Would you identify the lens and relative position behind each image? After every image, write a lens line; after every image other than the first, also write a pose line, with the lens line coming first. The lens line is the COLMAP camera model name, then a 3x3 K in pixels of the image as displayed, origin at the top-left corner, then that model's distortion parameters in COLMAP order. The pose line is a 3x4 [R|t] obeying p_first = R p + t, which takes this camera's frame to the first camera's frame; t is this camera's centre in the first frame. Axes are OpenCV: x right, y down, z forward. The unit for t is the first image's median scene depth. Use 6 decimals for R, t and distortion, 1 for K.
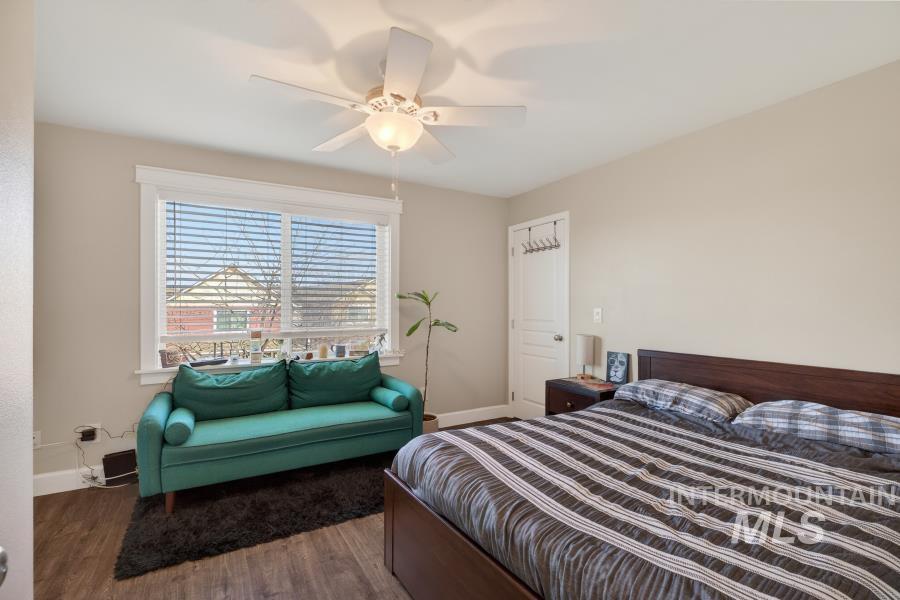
lens RADIAL K [[423.6, 0, 451.5], [0, 423.6, 301.6], [0, 0, 1]] dist [0.001047, -0.000671]
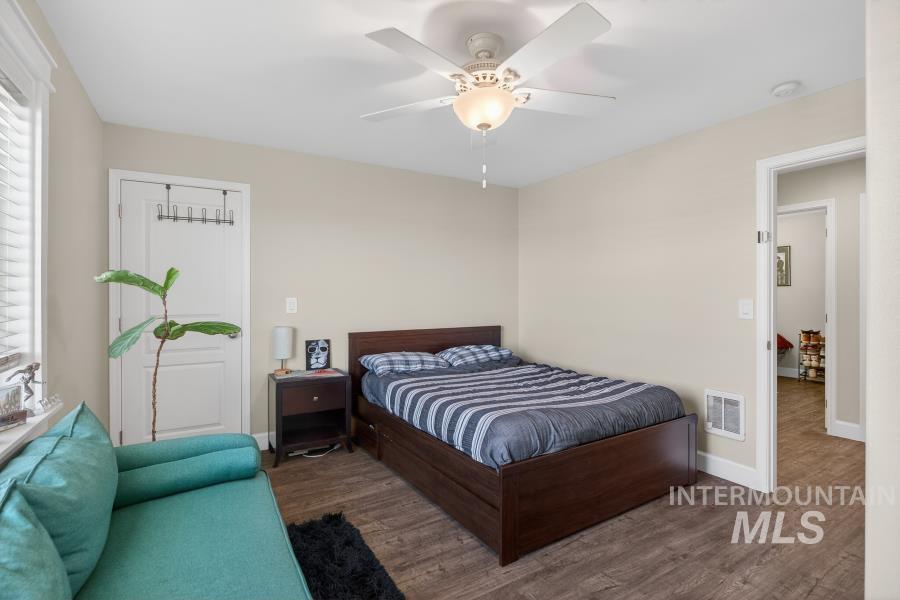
lens RADIAL K [[423.6, 0, 457.1], [0, 423.6, 297.9], [0, 0, 1]] dist [0.001047, -0.000671]
pose [[-0.012430, -0.007909, 0.999891, -0.654474], [-0.006480, 0.999948, 0.007829, 0.005480], [-0.999902, -0.006382, -0.012480, 0.662886]]
